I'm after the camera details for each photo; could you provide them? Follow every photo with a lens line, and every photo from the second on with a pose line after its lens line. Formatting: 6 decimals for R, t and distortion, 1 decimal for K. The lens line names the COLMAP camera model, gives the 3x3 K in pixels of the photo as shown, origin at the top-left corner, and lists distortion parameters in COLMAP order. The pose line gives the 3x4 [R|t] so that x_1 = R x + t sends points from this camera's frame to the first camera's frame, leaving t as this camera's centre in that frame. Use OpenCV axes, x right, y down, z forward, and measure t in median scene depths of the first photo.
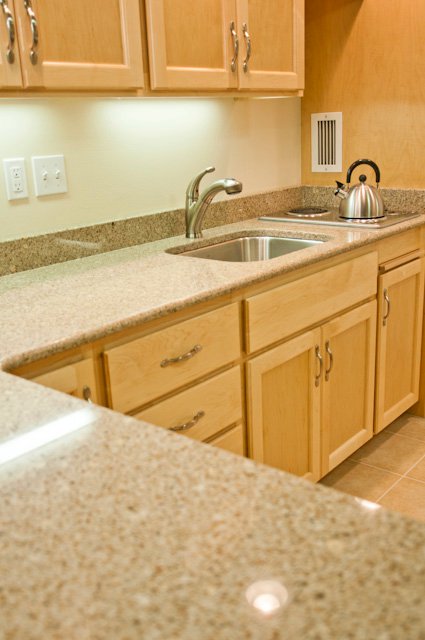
lens RADIAL K [[668.3, 0, 212.5], [0, 668.3, 320.0], [0, 0, 1]] dist [-0.017530, -0.015143]
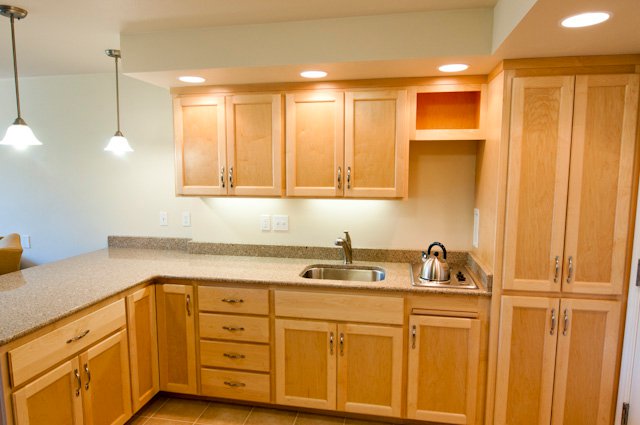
lens RADIAL K [[418.5, 0, 320.0], [0, 418.5, 212.5], [0, 0, 1]] dist [-0.002020, -0.001136]
pose [[0.479134, 0.135176, -0.867270, 1.160950], [-0.270934, 0.962598, 0.000354, -0.288844], [0.834881, 0.234803, 0.497837, 0.323314]]
